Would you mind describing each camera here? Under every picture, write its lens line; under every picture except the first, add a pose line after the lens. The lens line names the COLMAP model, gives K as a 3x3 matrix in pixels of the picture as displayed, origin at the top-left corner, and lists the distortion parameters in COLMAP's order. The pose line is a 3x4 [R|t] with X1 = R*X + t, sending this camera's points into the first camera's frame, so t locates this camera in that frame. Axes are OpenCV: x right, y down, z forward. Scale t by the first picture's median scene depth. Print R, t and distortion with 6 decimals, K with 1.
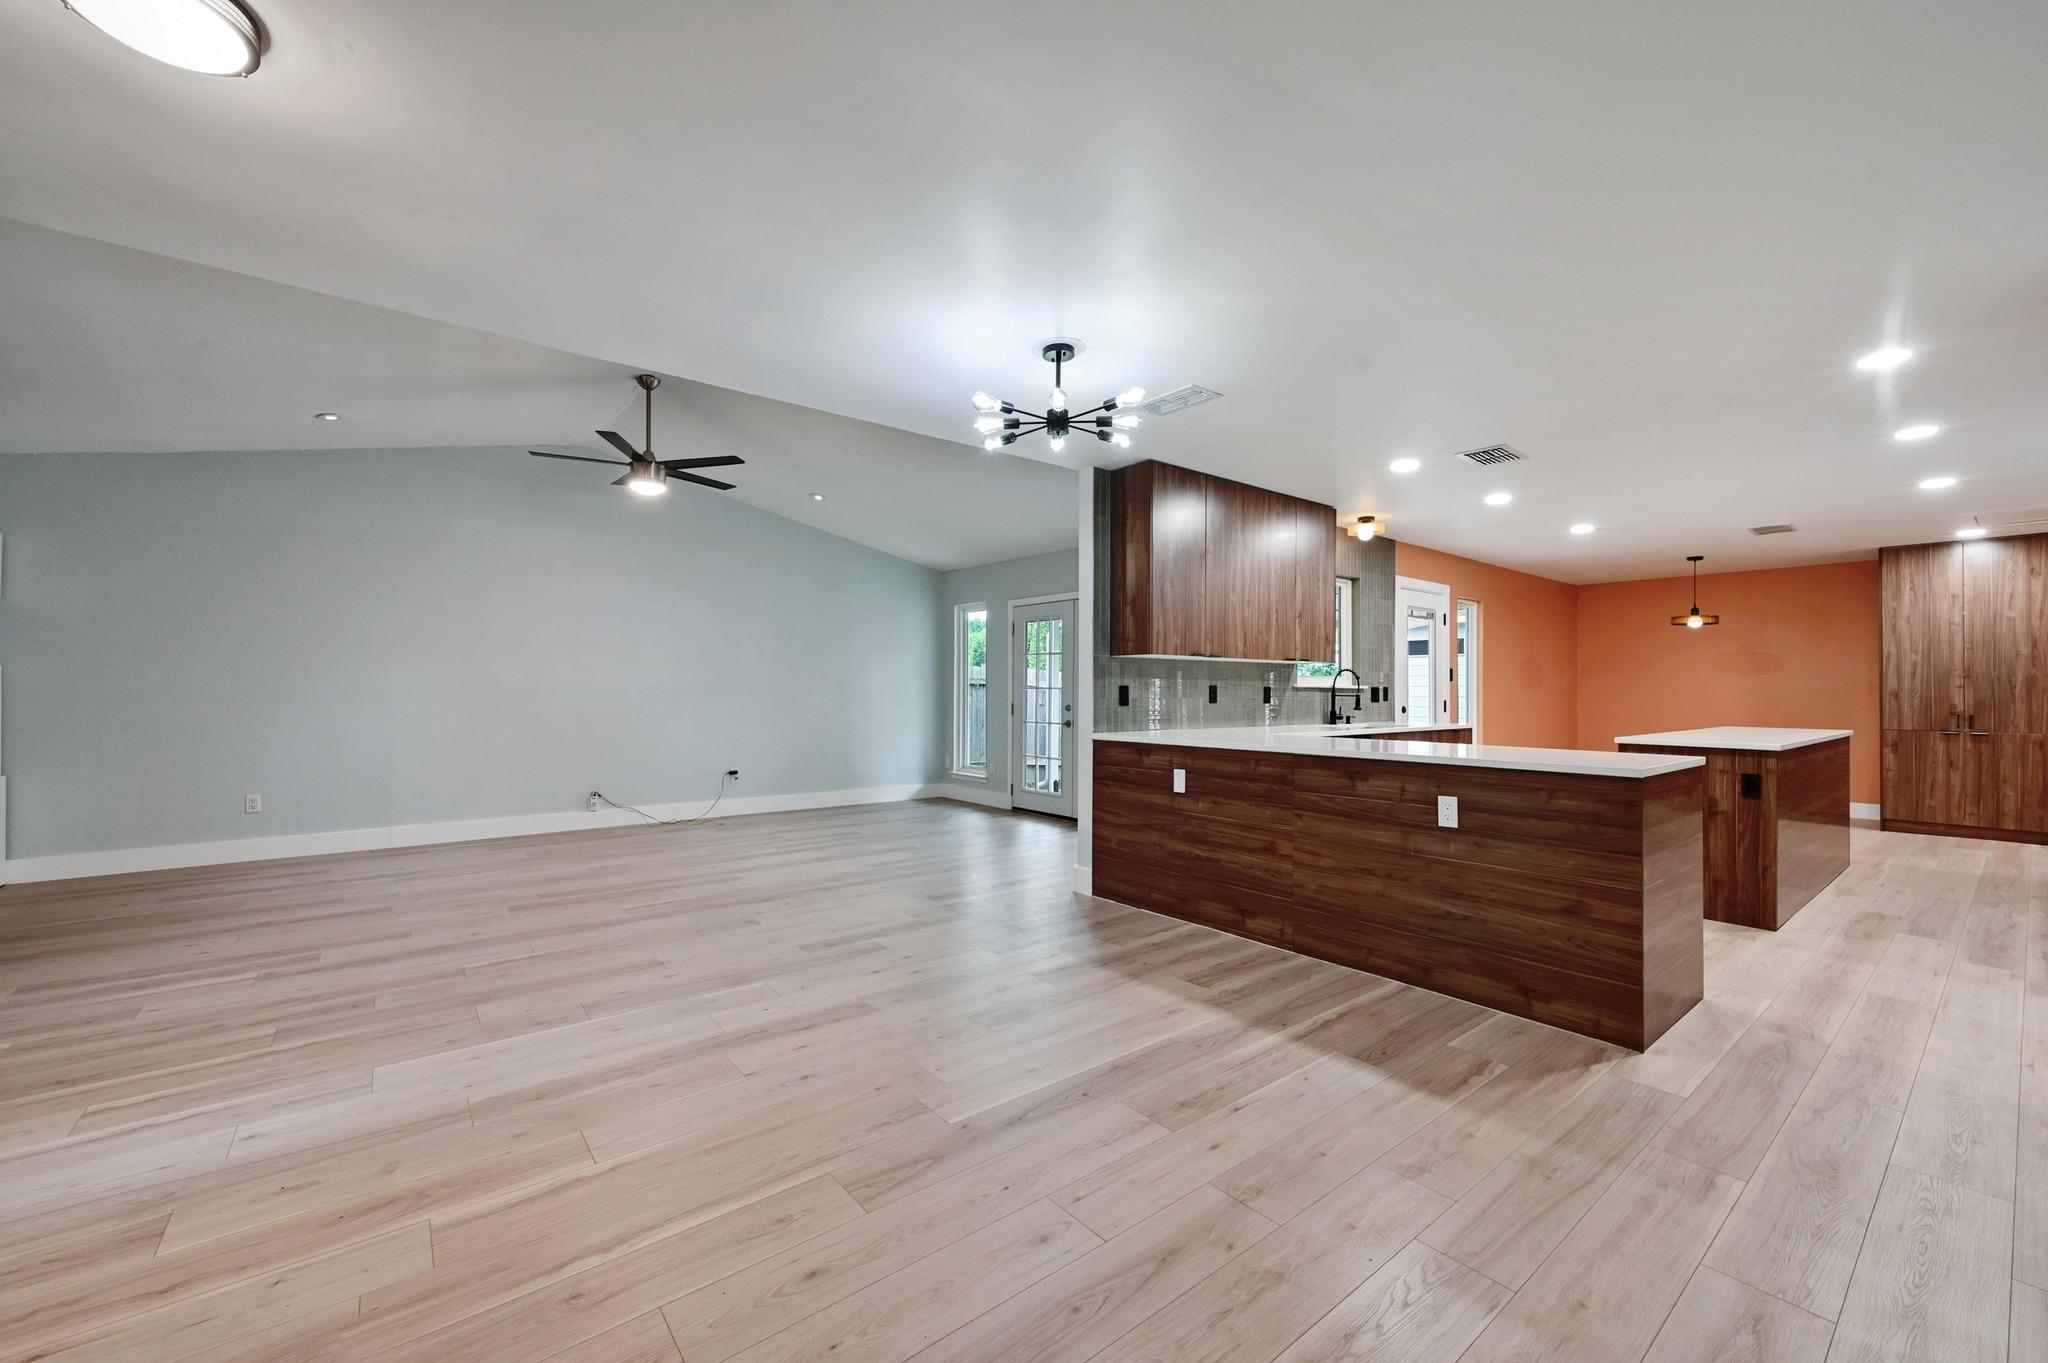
lens RADIAL K [[813.1, 0, 1023.1], [0, 813.1, 687.7], [0, 0, 1]] dist [-0.004479, 0.001310]
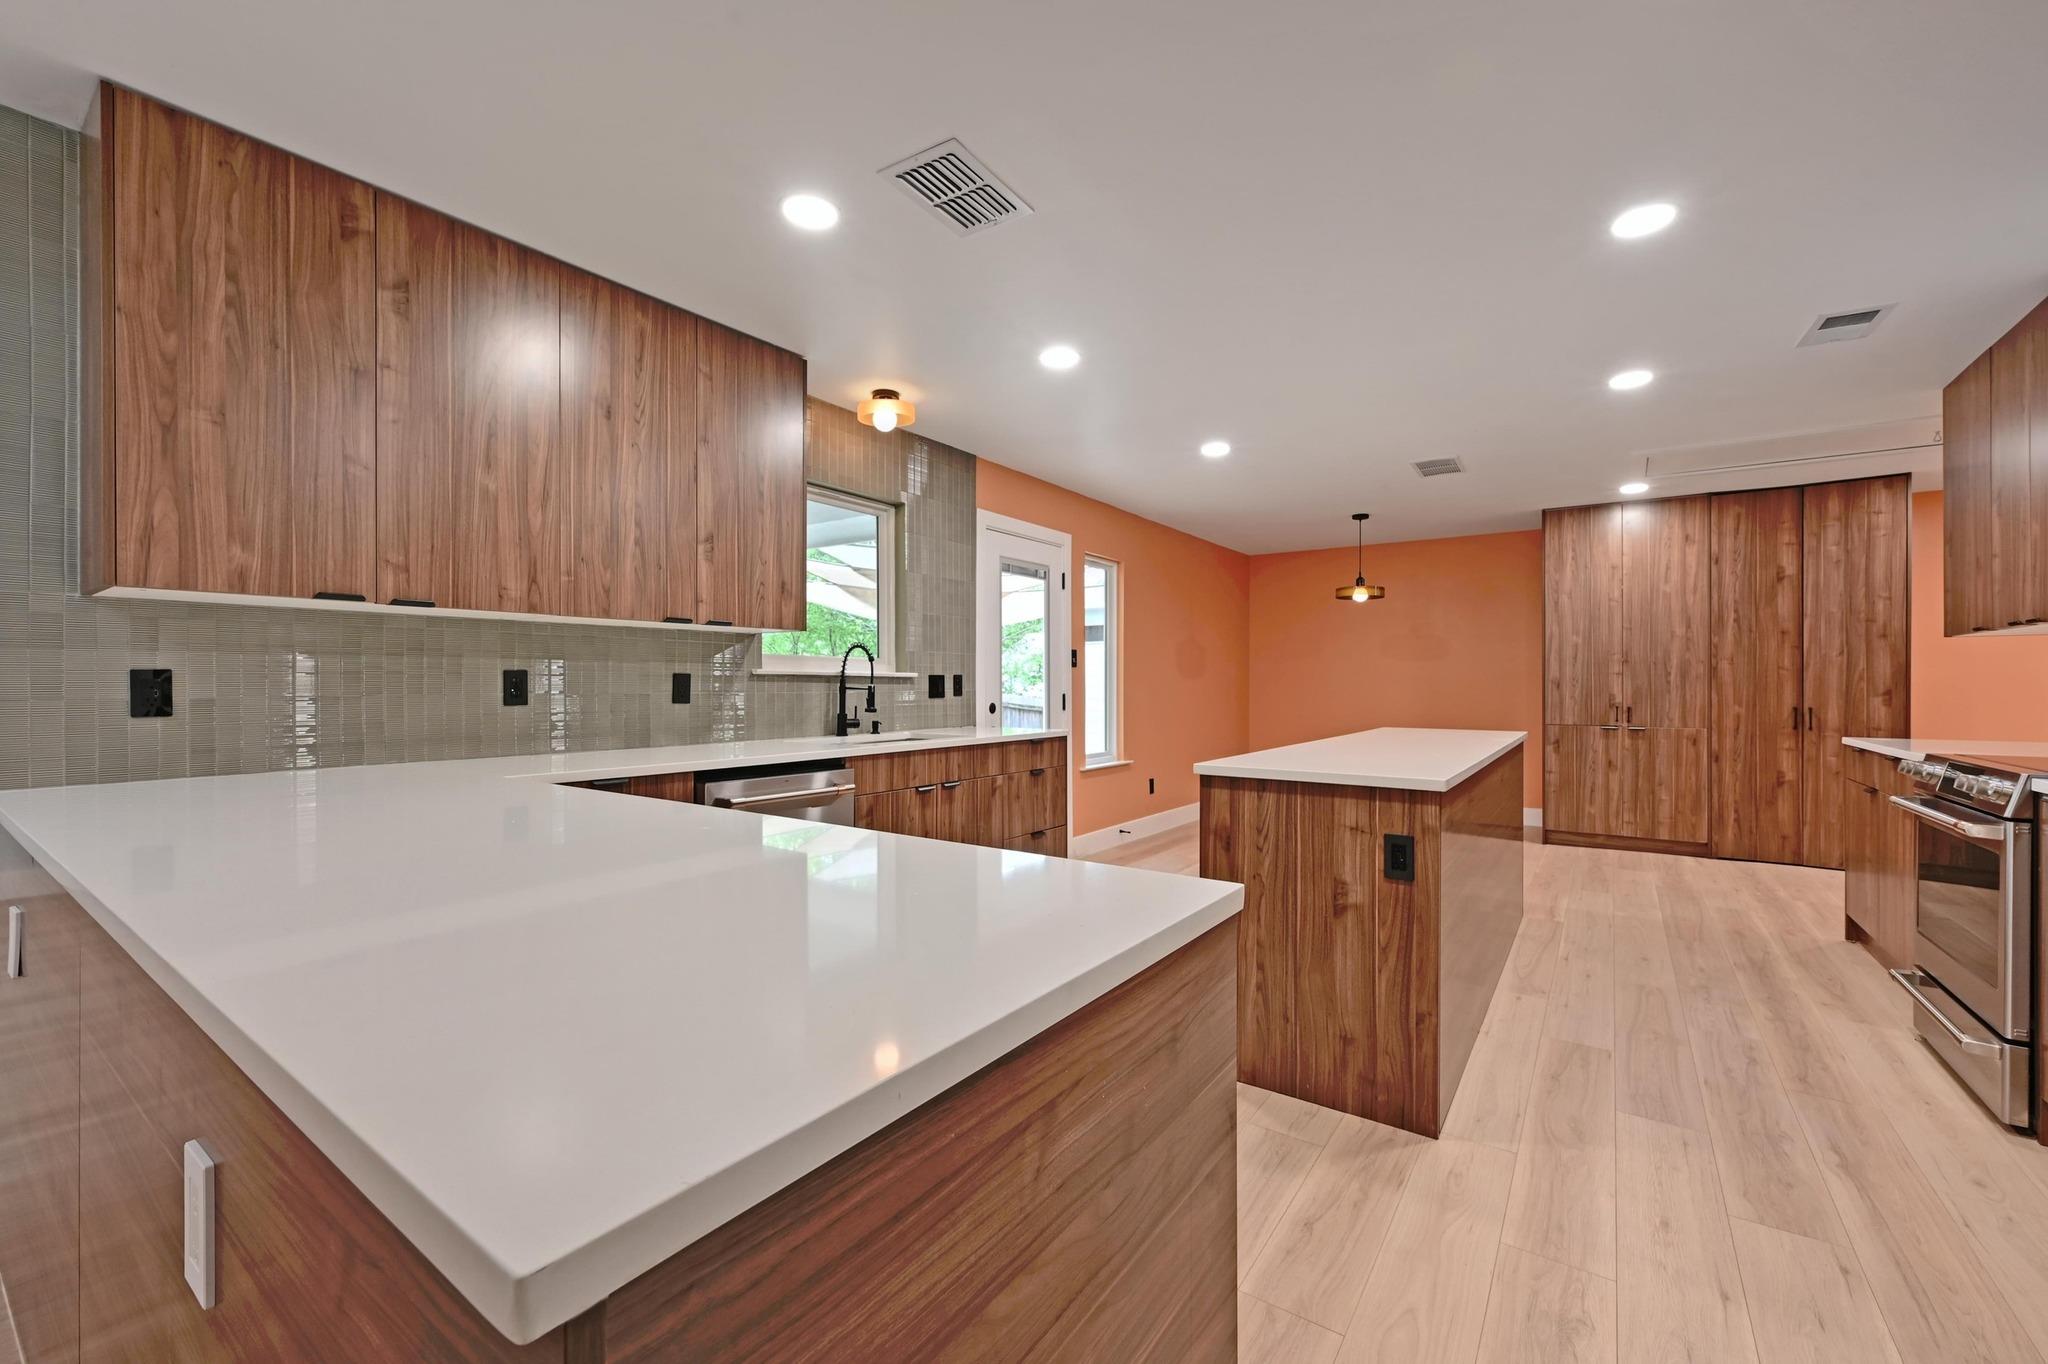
lens RADIAL K [[823.0, 0, 1028.3], [0, 823.0, 688.3], [0, 0, 1]] dist [0.002164, 0.000390]
pose [[0.960607, -0.005734, 0.277852, 0.510412], [0.002558, 0.999927, 0.011791, 0.004523], [-0.277899, -0.010616, 0.960552, 0.546028]]
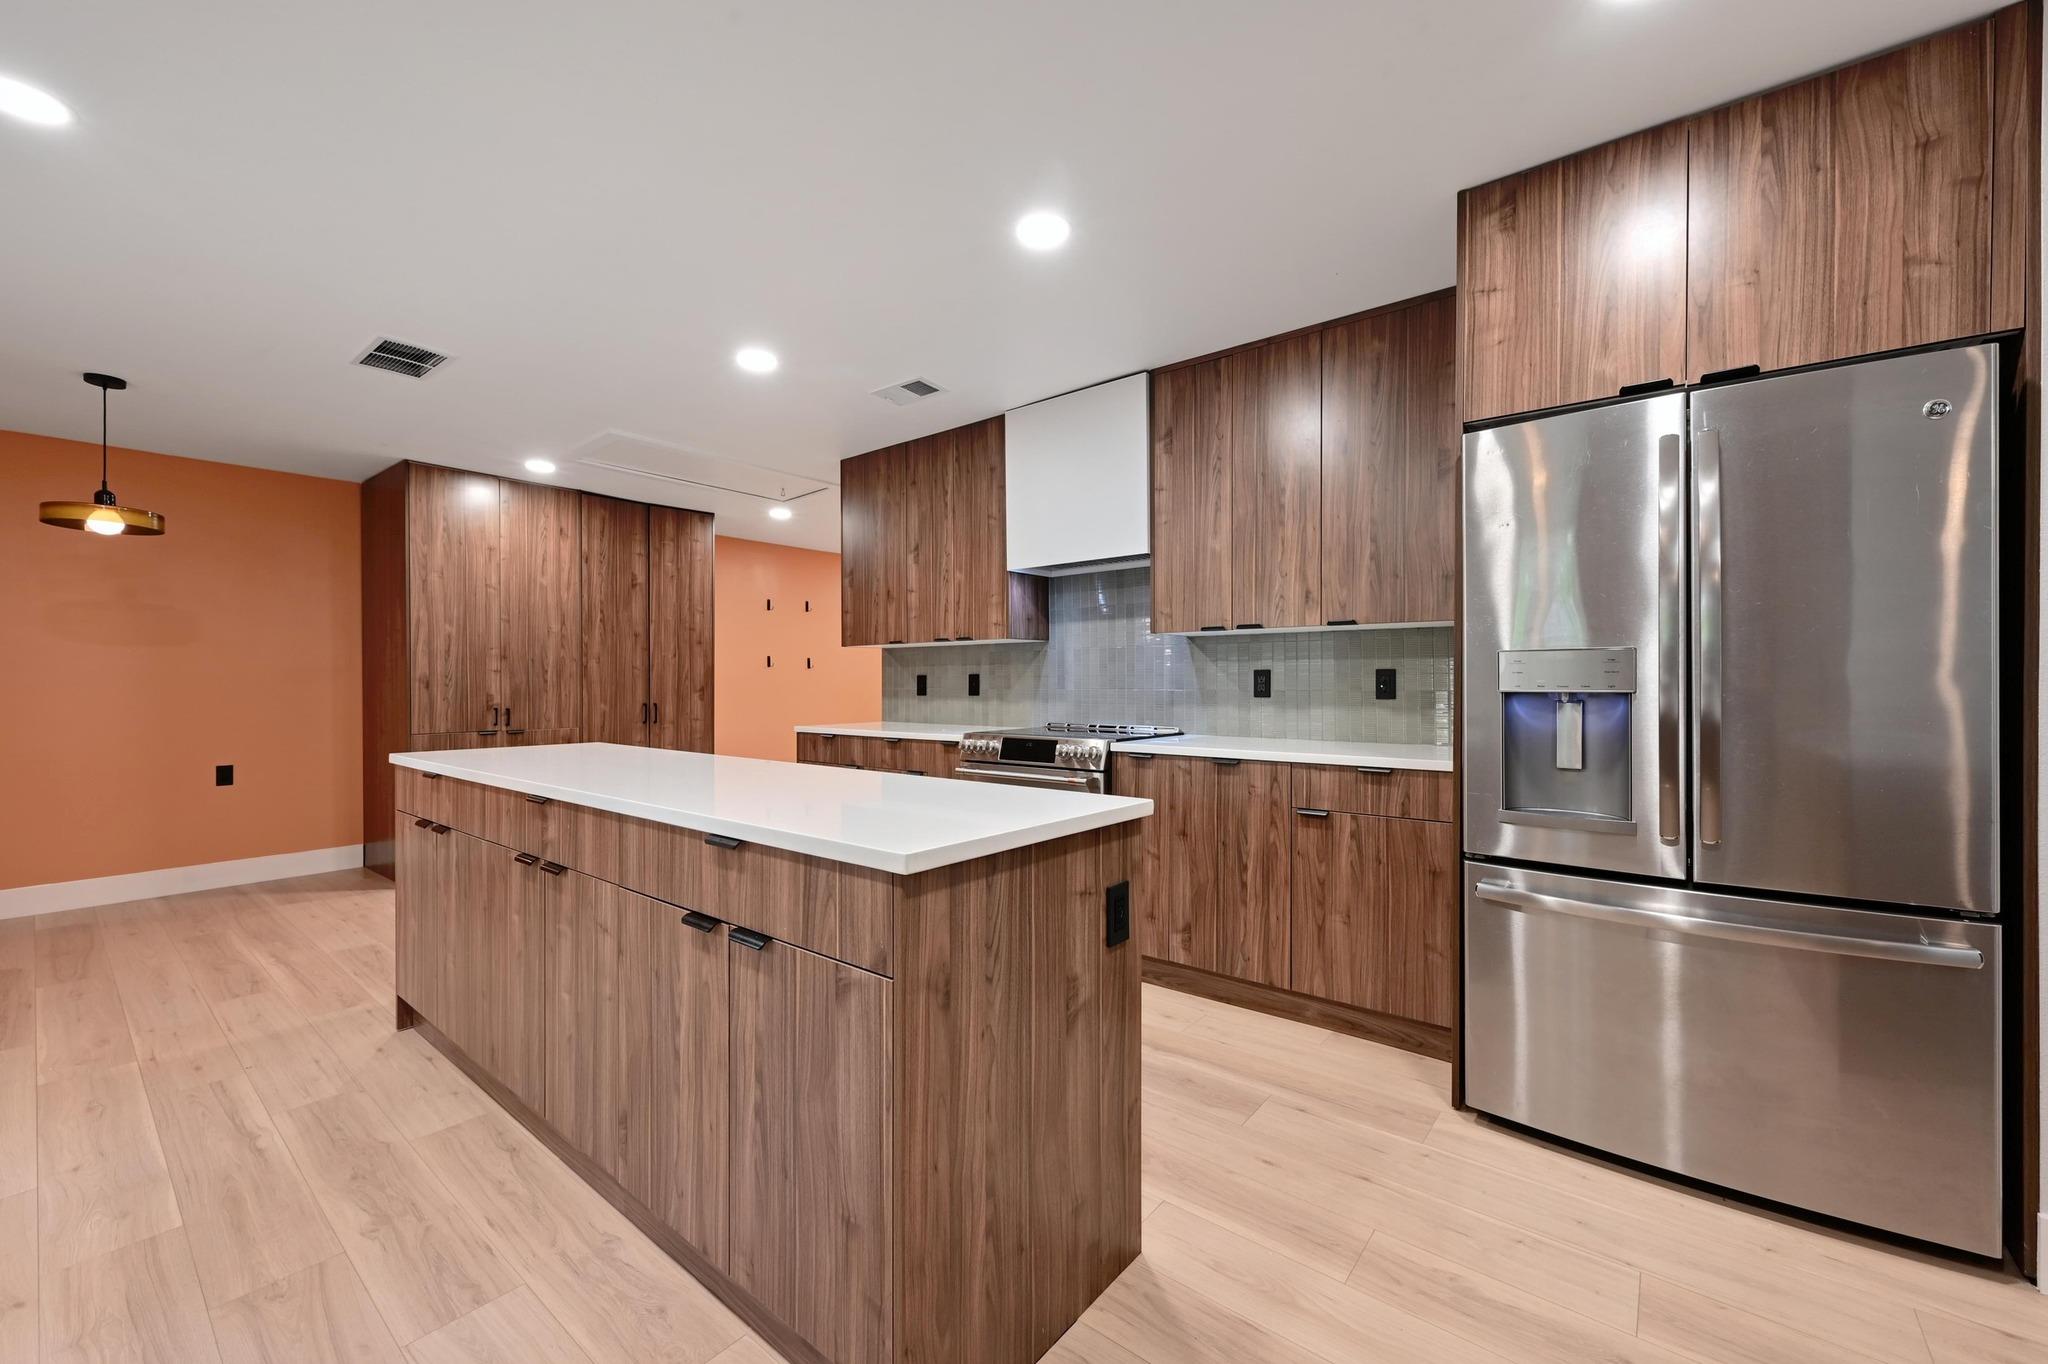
lens RADIAL K [[823.0, 0, 1034.4], [0, 823.0, 671.7], [0, 0, 1]] dist [0.002164, 0.000390]
pose [[-0.212973, 0.007013, 0.977033, 0.505426], [-0.002980, 0.999965, -0.007827, 0.006382], [-0.977053, -0.004578, -0.212945, 1.101535]]
